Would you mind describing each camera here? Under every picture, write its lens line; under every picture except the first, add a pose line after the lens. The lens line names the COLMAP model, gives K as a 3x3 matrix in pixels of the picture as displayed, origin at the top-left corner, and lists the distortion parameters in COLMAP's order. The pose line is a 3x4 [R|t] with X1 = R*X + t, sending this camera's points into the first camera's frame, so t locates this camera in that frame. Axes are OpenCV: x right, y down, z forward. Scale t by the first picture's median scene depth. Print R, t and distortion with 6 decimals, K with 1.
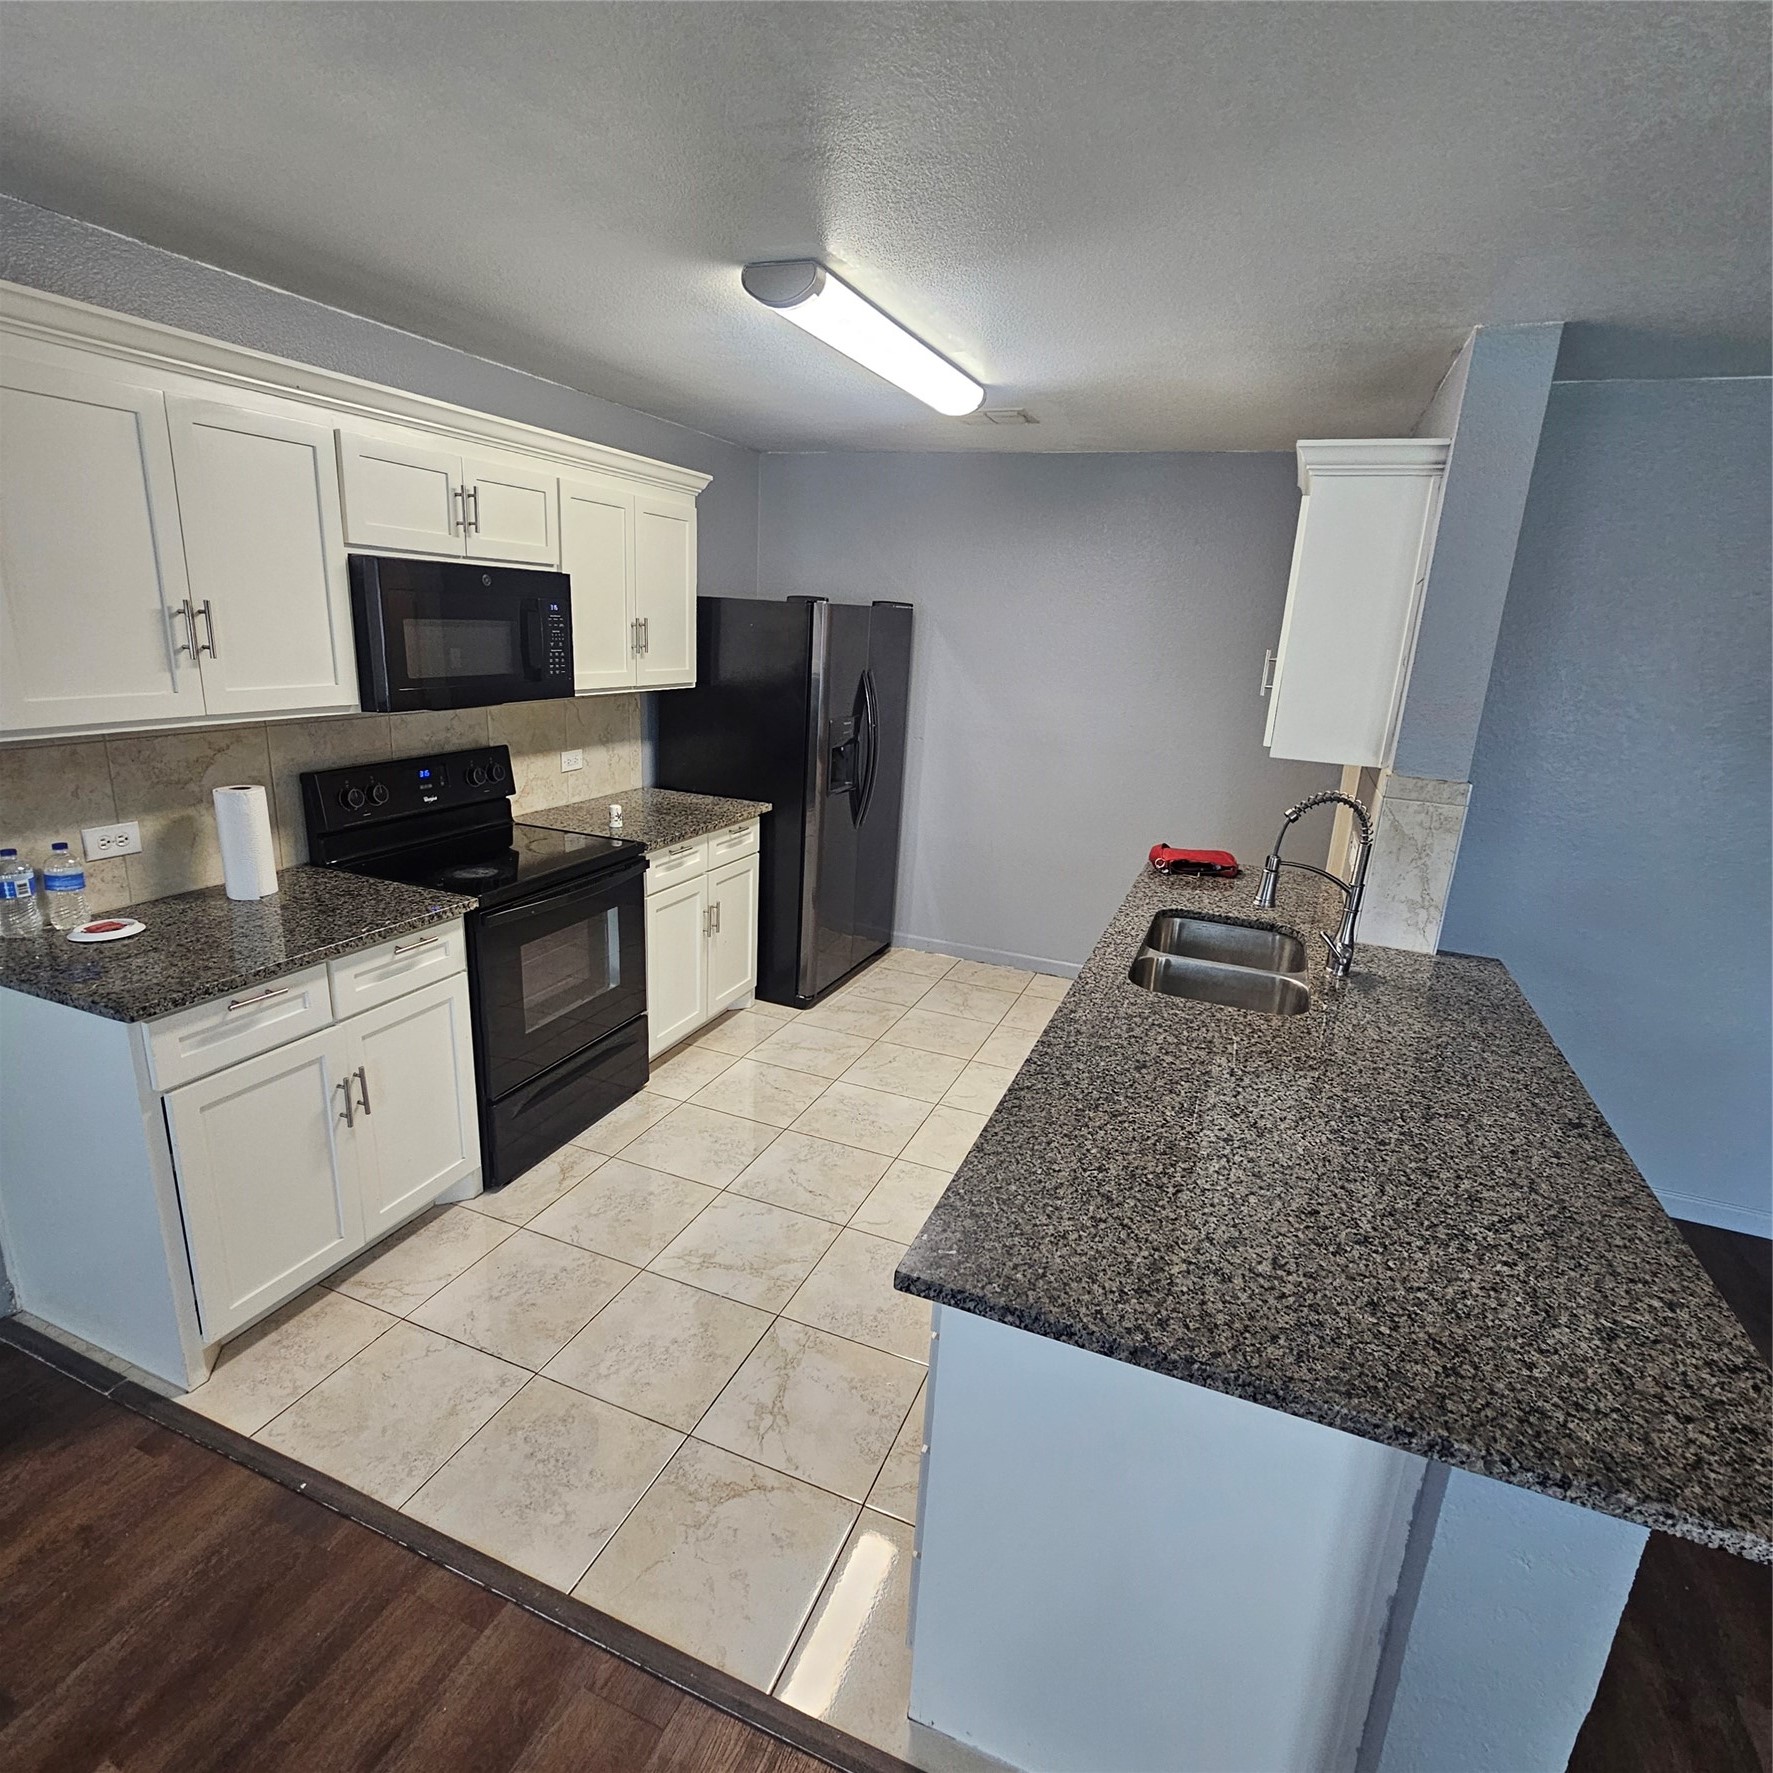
lens RADIAL K [[973.6, 0, 886.5], [0, 973.6, 886.5], [0, 0, 1]] dist [-0.005822, -0.000891]
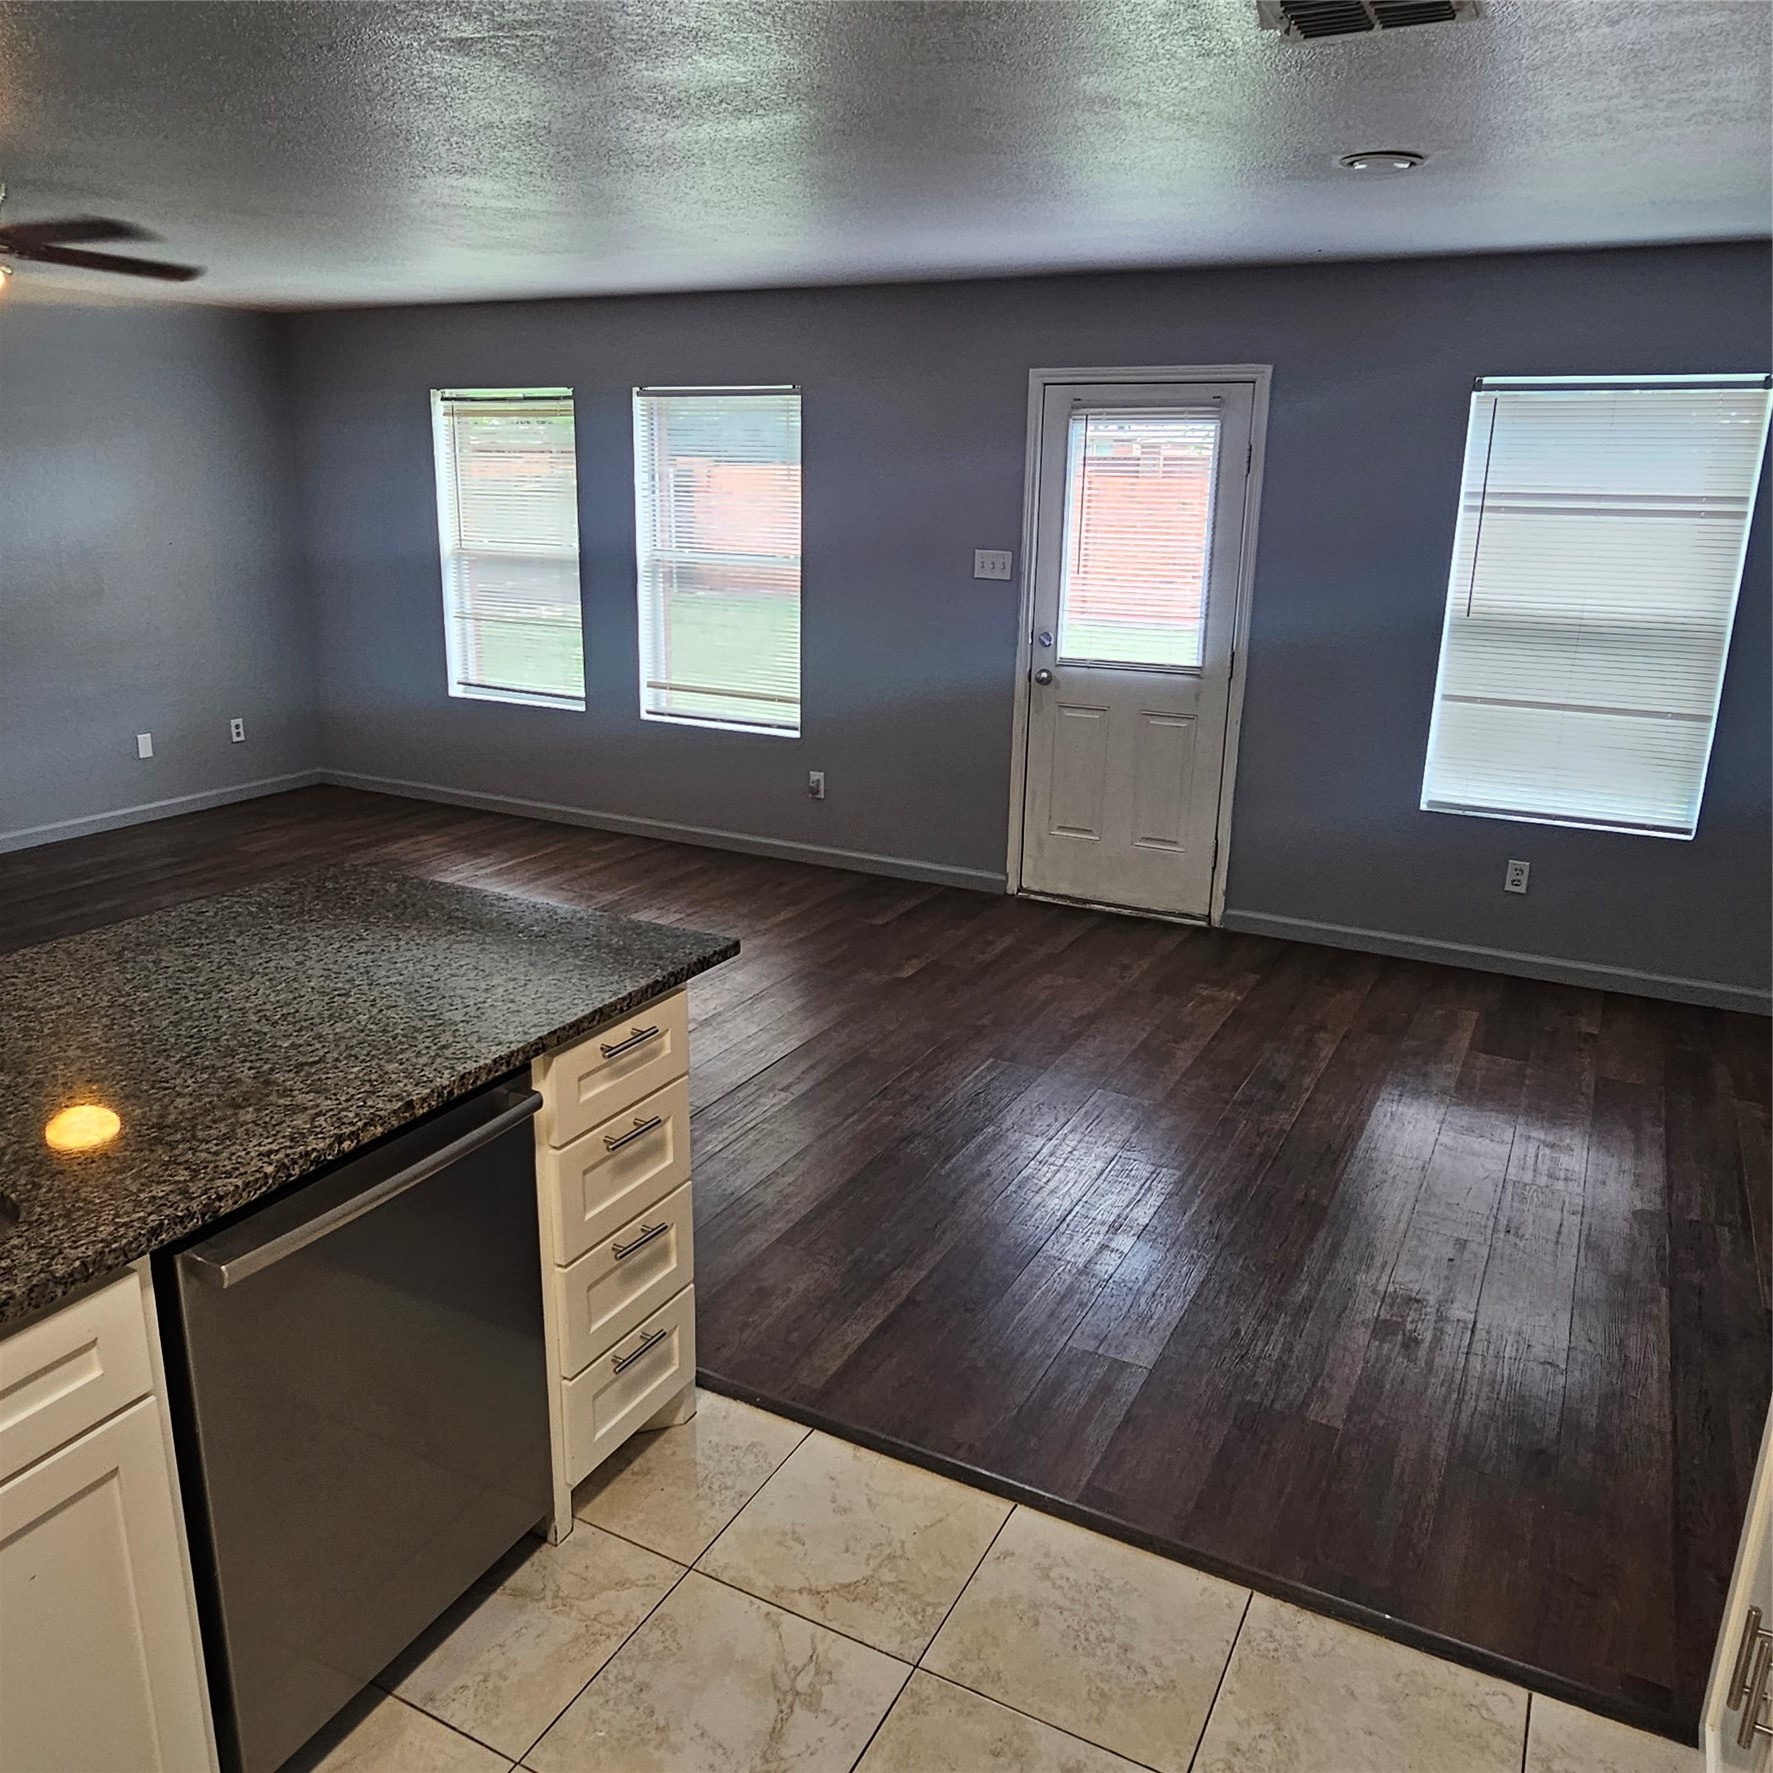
lens RADIAL K [[1391.4, 0, 883.8], [0, 1391.4, 869.2], [0, 0, 1]] dist [-0.009249, 0.009169]
pose [[-0.992156, -0.097747, 0.077920, -0.142099], [-0.042894, 0.851707, 0.522260, -0.307510], [-0.117415, 0.514821, -0.849219, 1.091324]]
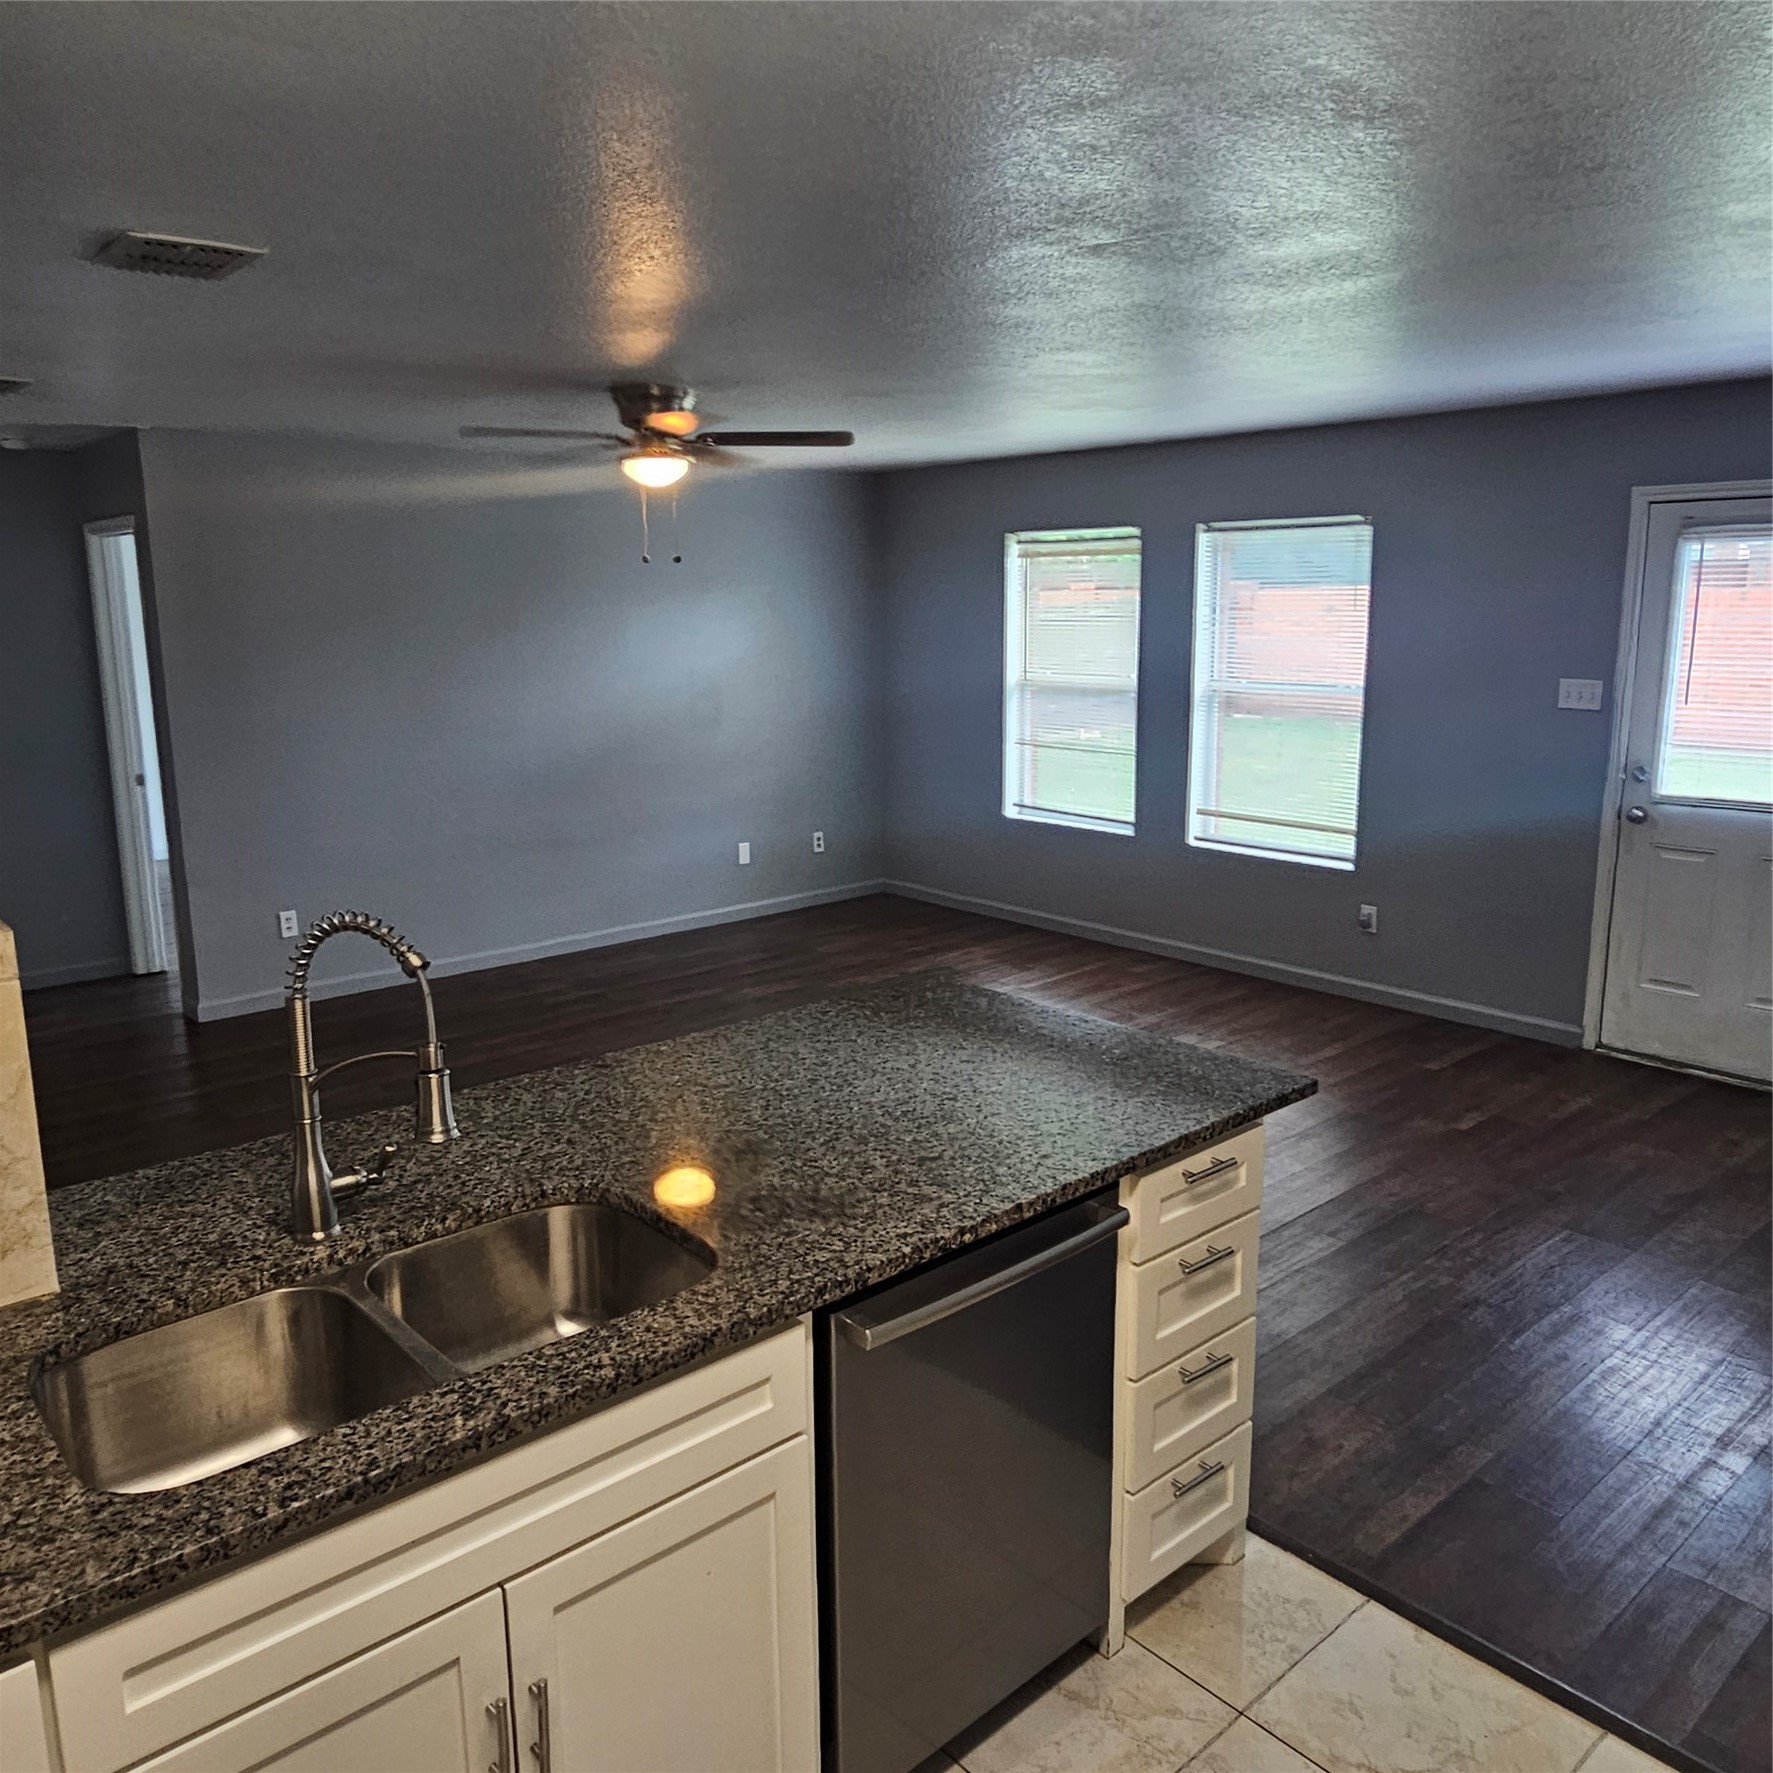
lens RADIAL K [[1403.2, 0, 896.0], [0, 1403.2, 876.8], [0, 0, 1]] dist [0.000825, 0.001855]
pose [[-0.895012, -0.131628, 0.426178, -0.112035], [0.081756, 0.890867, 0.446846, -0.340571], [-0.438486, 0.434775, -0.786575, 1.139457]]
